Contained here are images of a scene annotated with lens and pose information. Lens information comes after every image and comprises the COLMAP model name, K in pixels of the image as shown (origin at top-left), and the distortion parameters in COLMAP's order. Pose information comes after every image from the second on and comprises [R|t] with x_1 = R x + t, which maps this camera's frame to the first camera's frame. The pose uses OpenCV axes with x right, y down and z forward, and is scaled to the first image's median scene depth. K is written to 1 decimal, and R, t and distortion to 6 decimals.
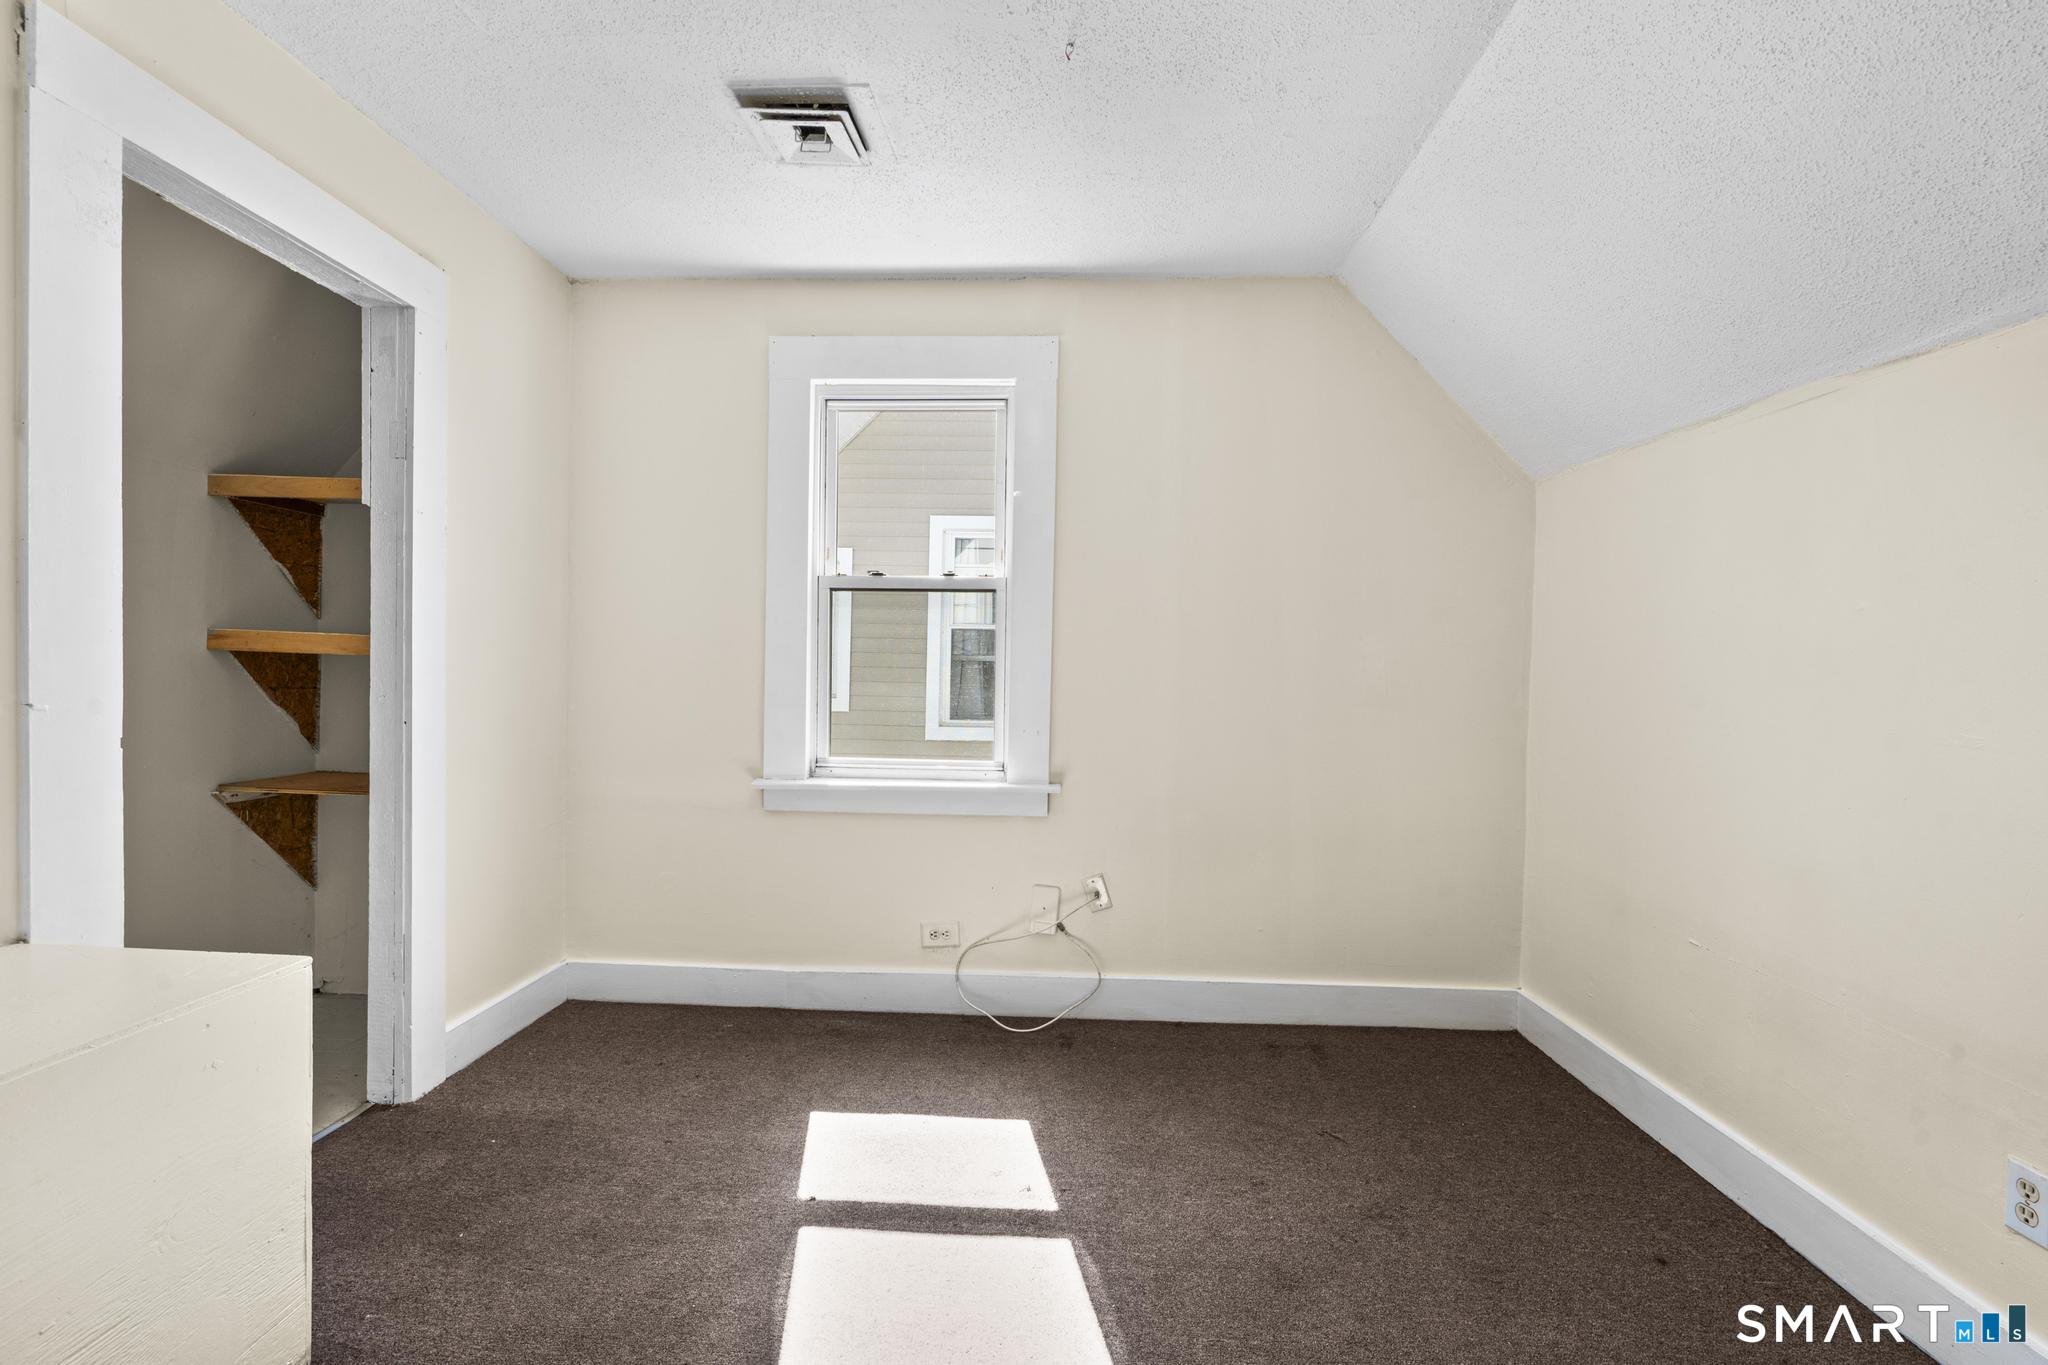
lens RADIAL K [[914.9, 0, 1022.9], [0, 914.9, 683.2], [0, 0, 1]] dist [-0.012206, 0.004153]
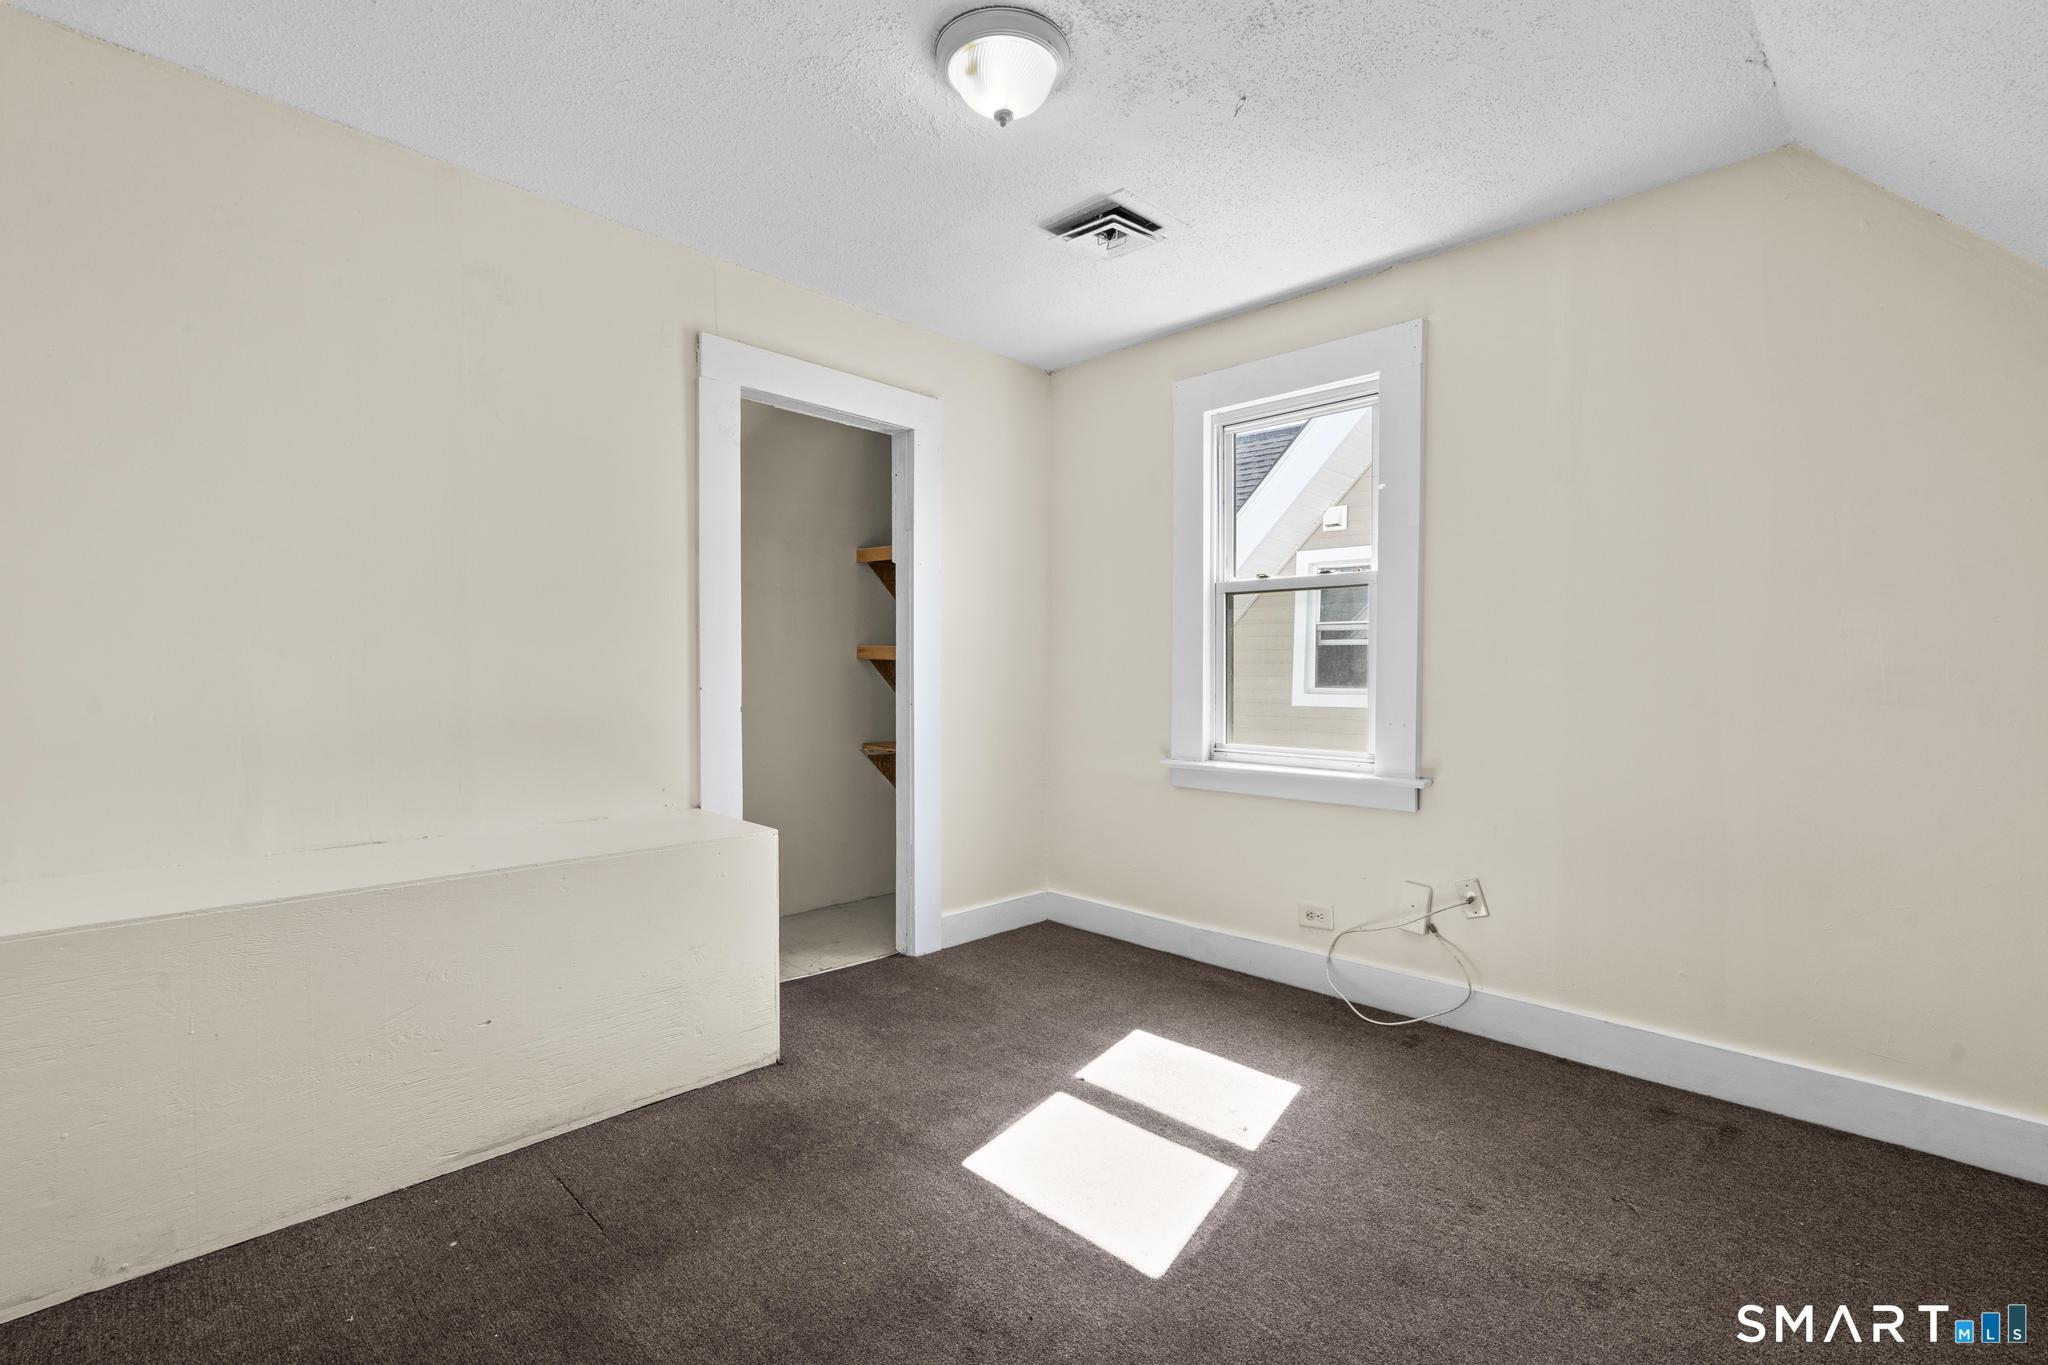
lens RADIAL K [[914.9, 0, 1016.5], [0, 914.9, 679.5], [0, 0, 1]] dist [-0.012206, 0.004153]
pose [[0.739735, -0.006088, -0.672871, 0.386411], [0.002903, 0.999979, -0.005856, 0.009496], [0.672892, 0.002378, 0.739737, -0.005634]]
